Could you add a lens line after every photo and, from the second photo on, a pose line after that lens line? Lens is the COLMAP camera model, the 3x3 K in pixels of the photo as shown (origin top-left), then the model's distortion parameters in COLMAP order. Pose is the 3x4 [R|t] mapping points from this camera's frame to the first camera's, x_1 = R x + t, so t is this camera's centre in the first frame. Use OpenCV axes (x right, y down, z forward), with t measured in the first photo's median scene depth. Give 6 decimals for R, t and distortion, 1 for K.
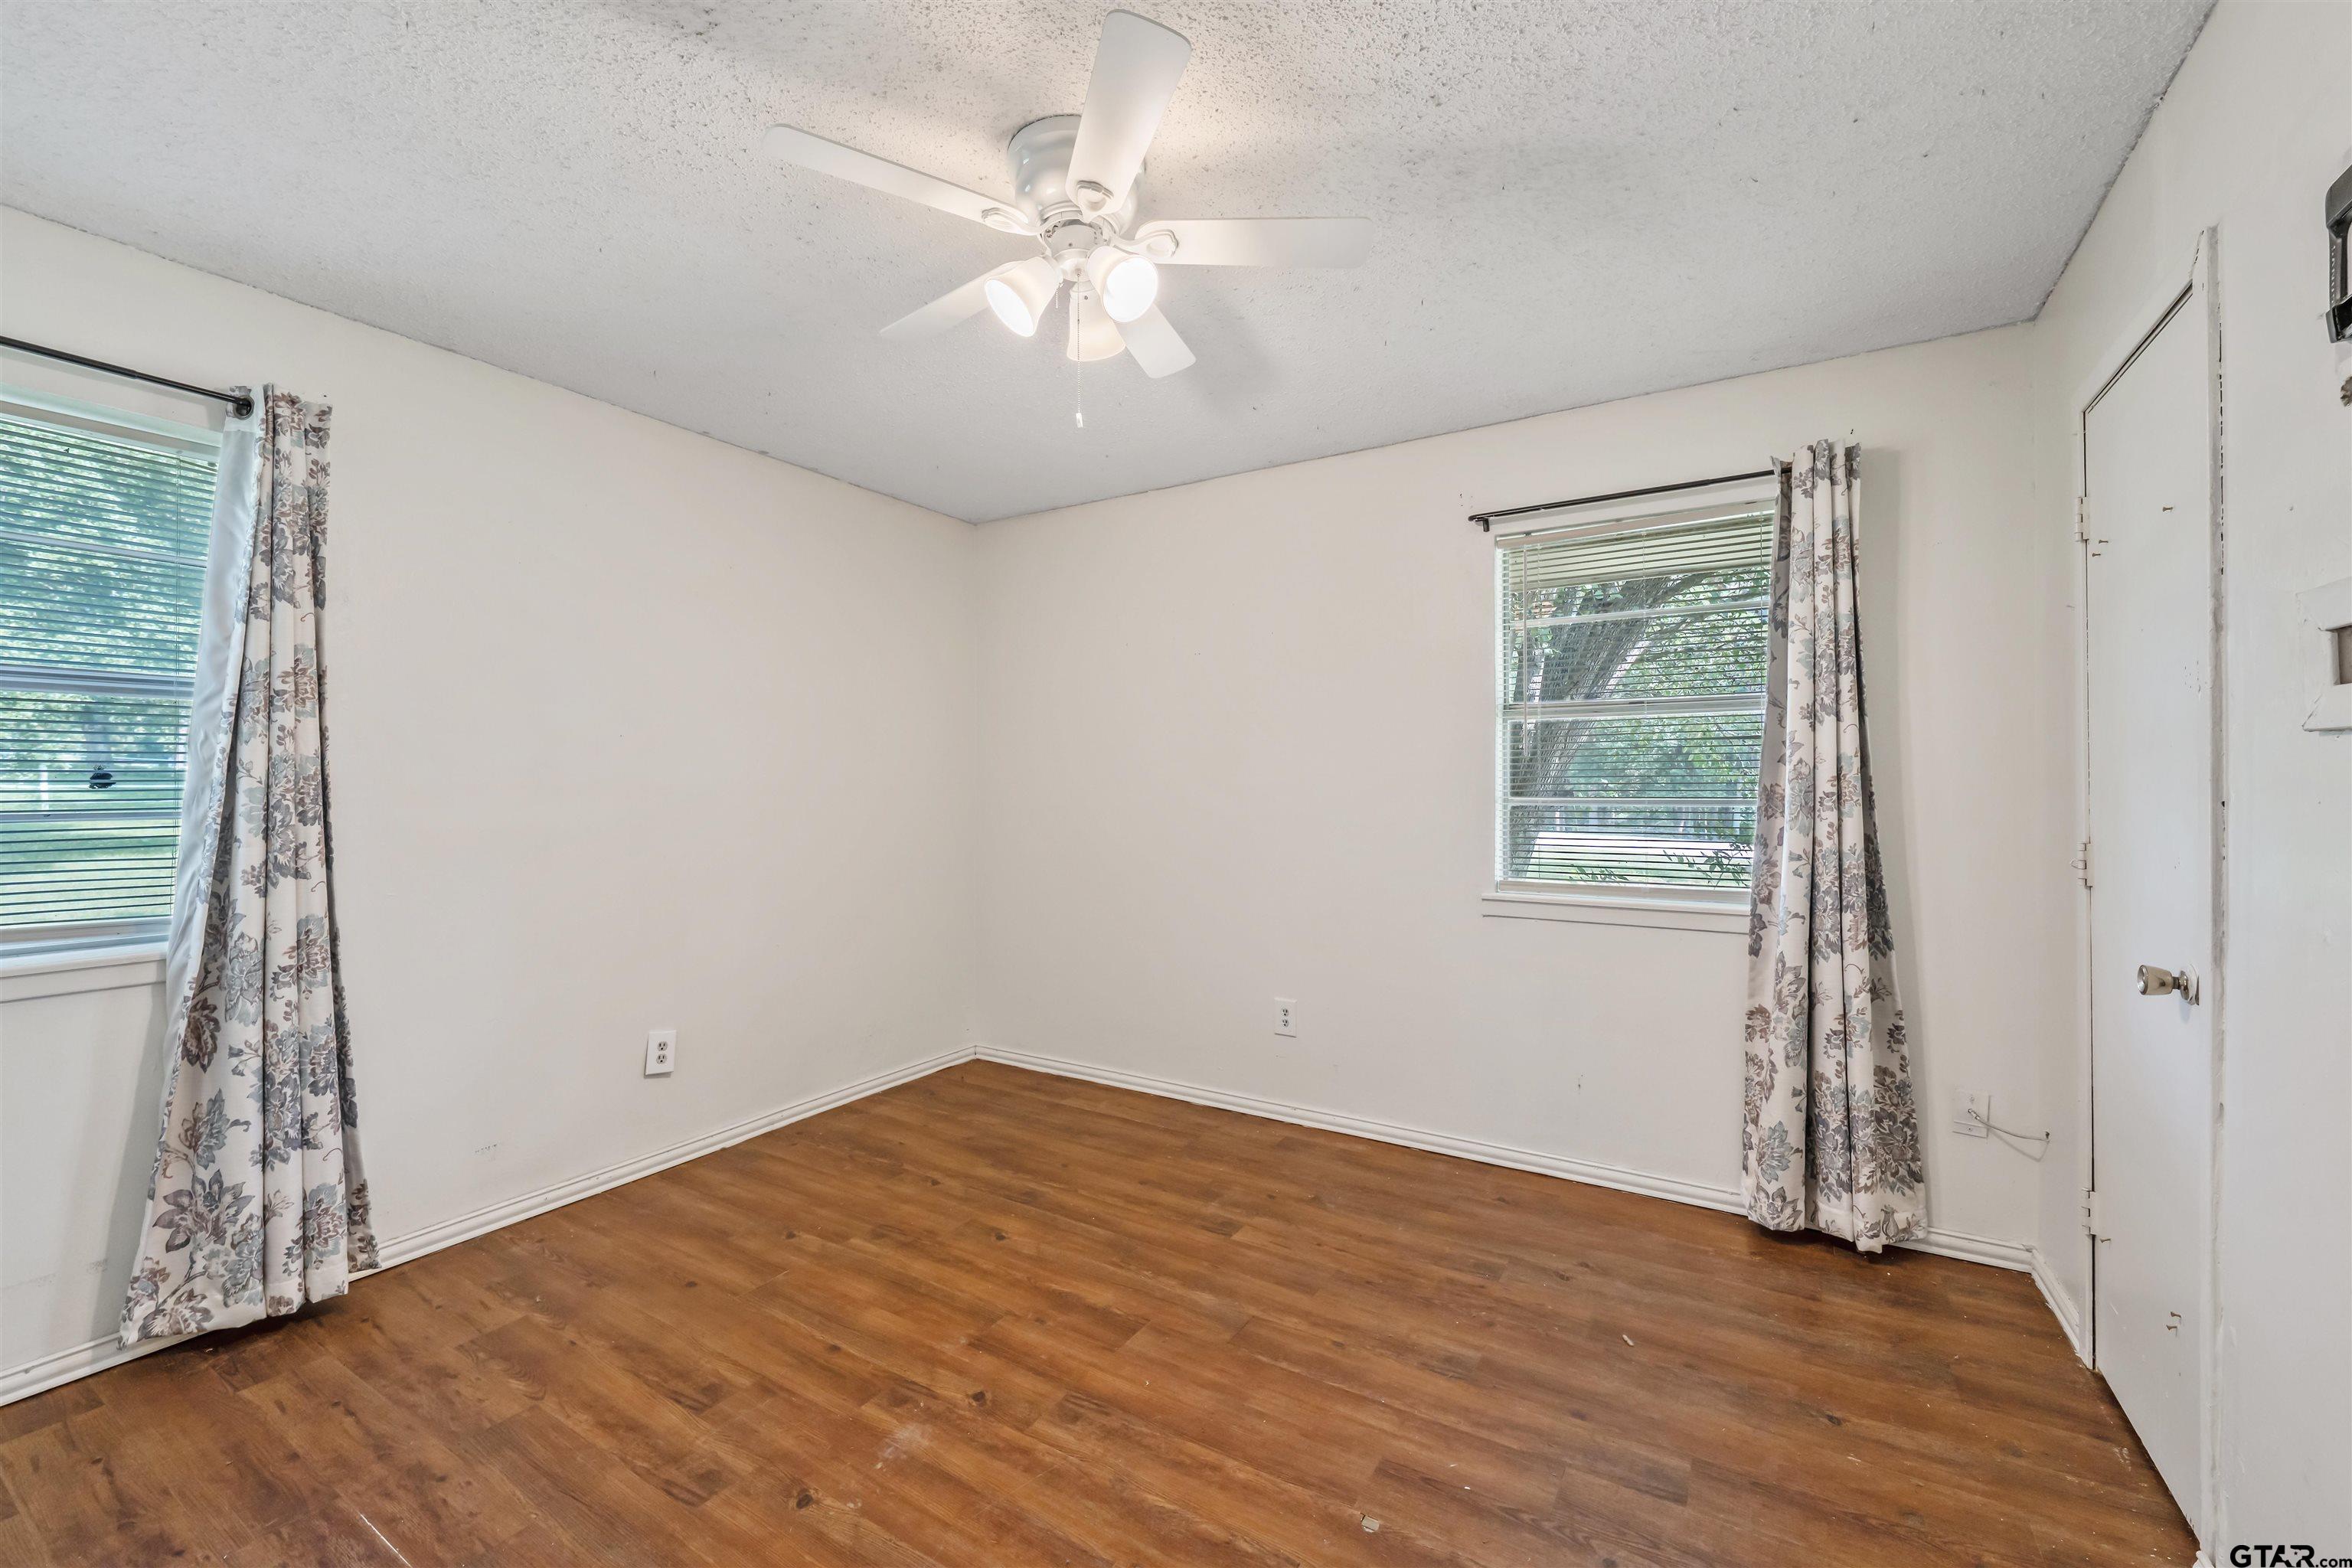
lens RADIAL K [[962.2, 0, 1191.0], [0, 962.2, 773.9], [0, 0, 1]] dist [-0.000854, -0.000325]
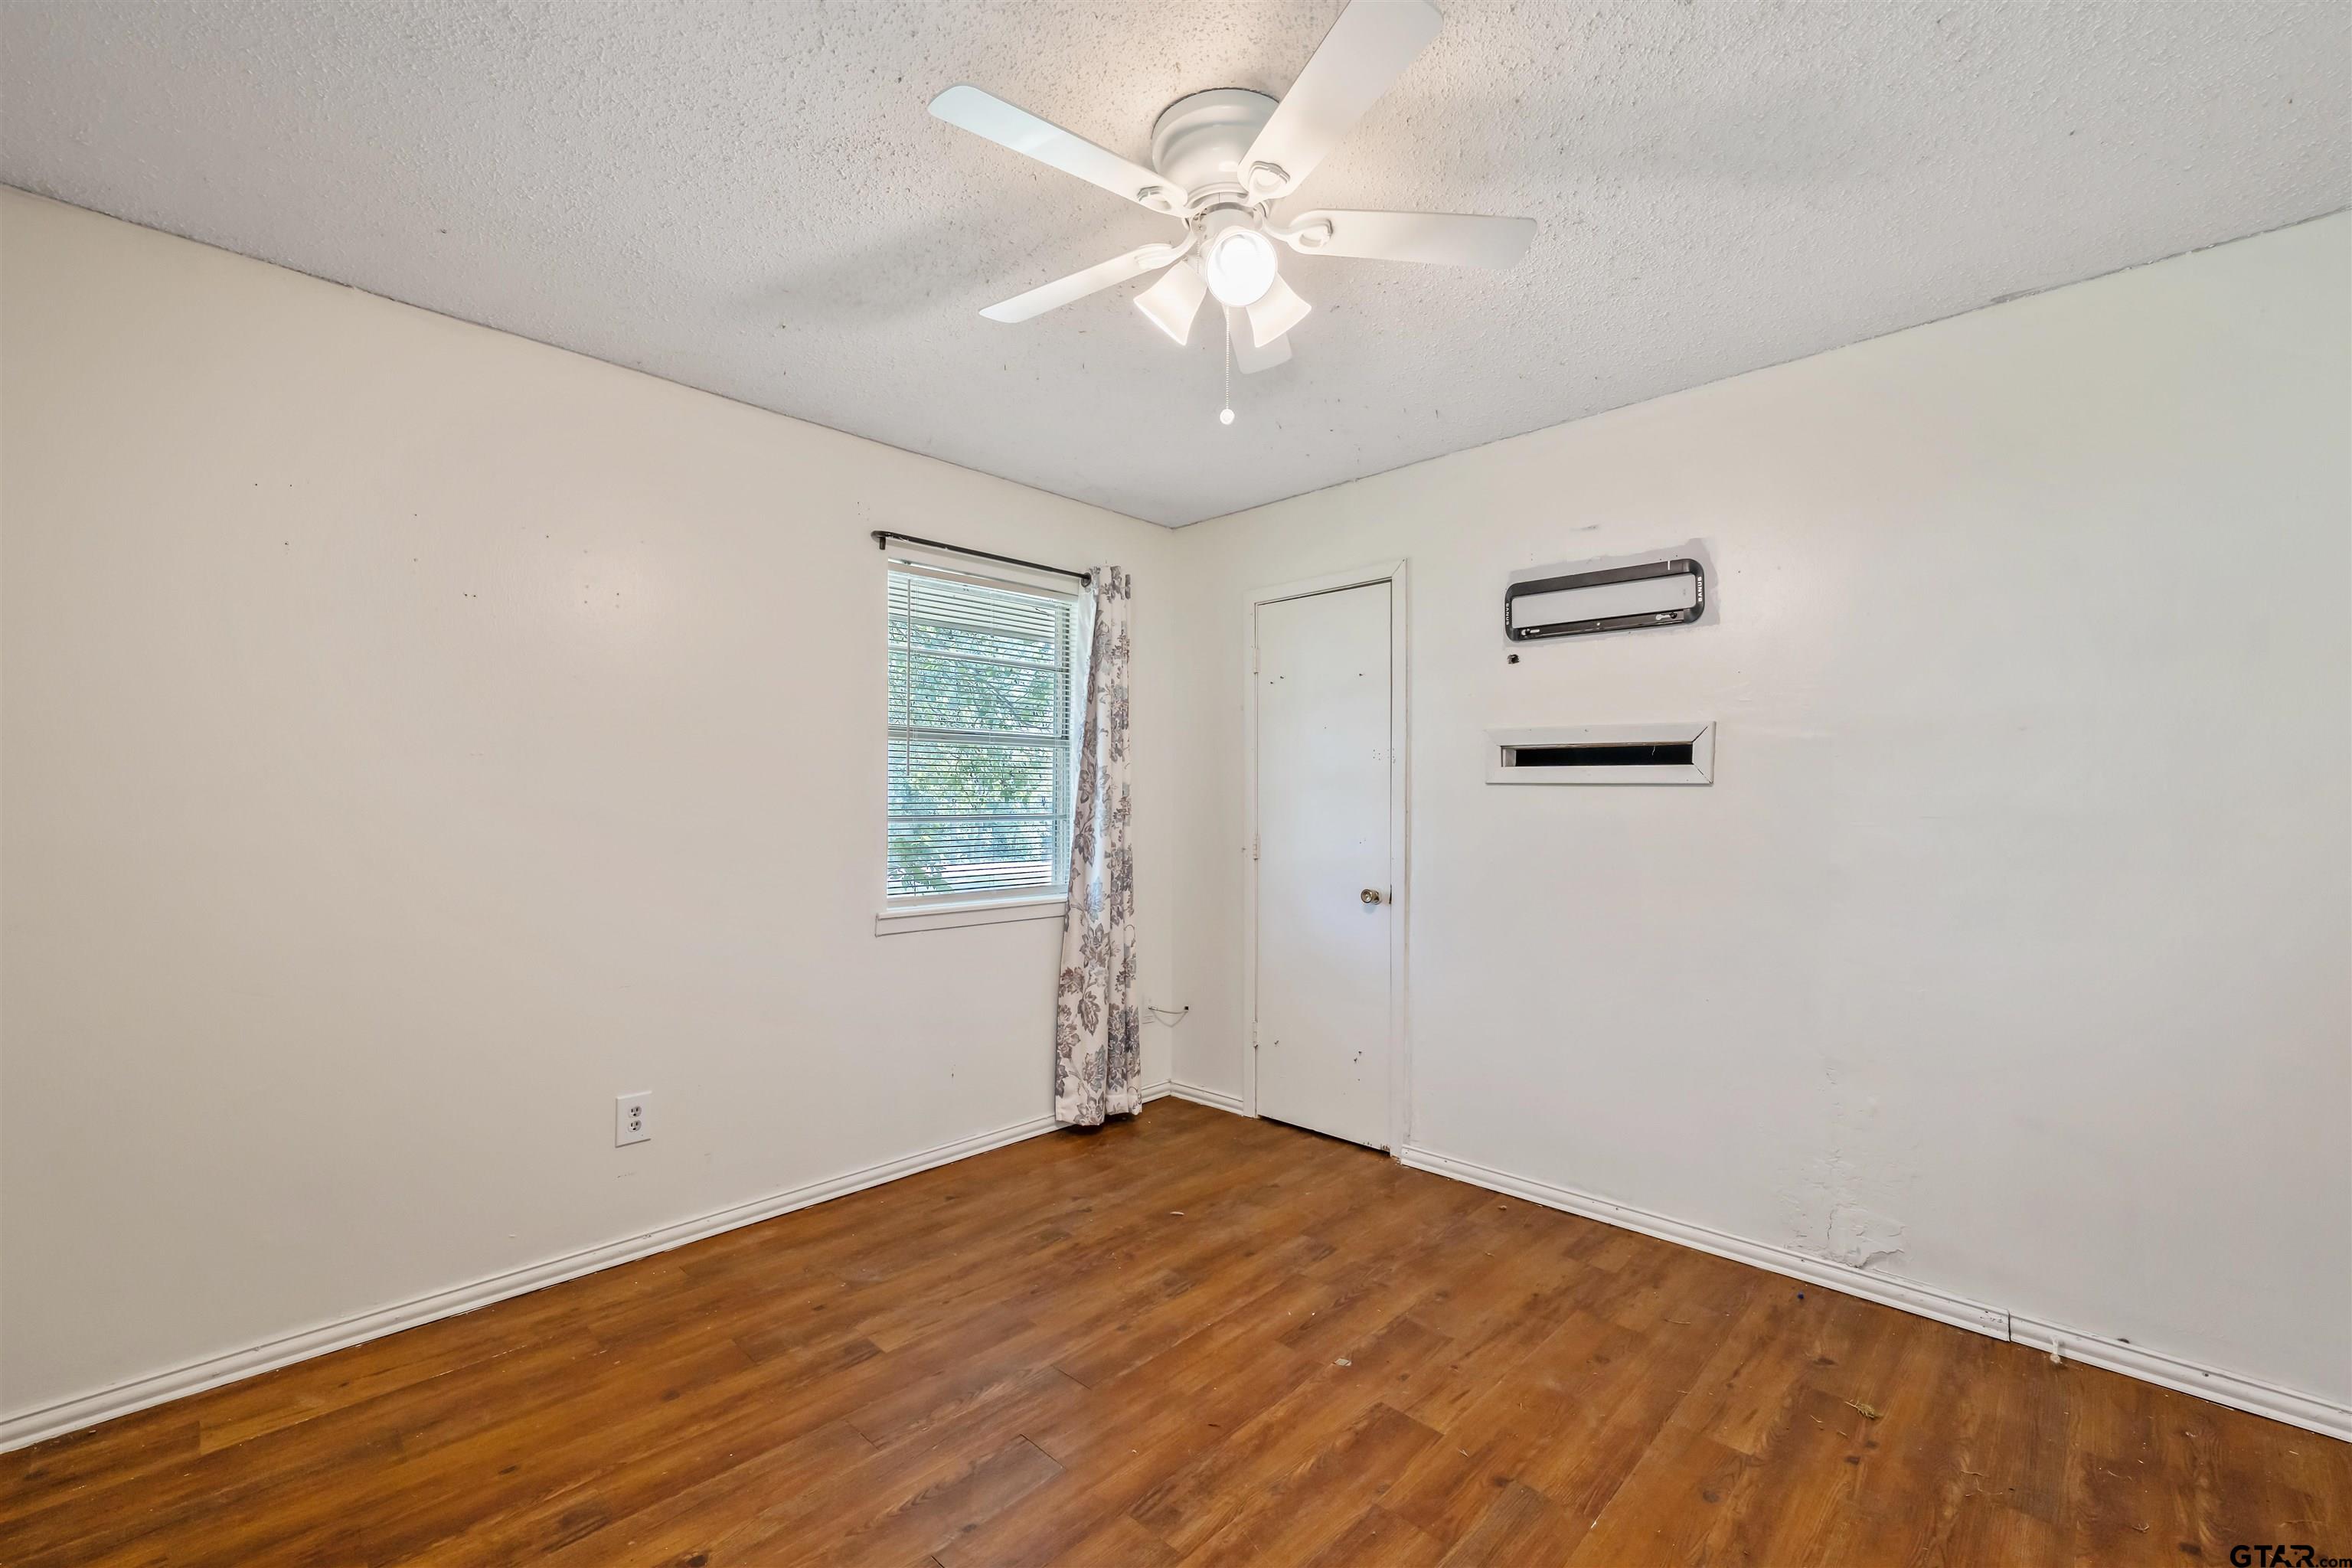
lens RADIAL K [[962.2, 0, 1191.0], [0, 962.2, 773.9], [0, 0, 1]] dist [-0.000854, -0.000325]
pose [[0.209279, 0.031833, 0.977338, -0.751402], [-0.011878, 0.999479, -0.030011, 0.009589], [-0.977784, -0.005329, 0.209548, 0.596189]]
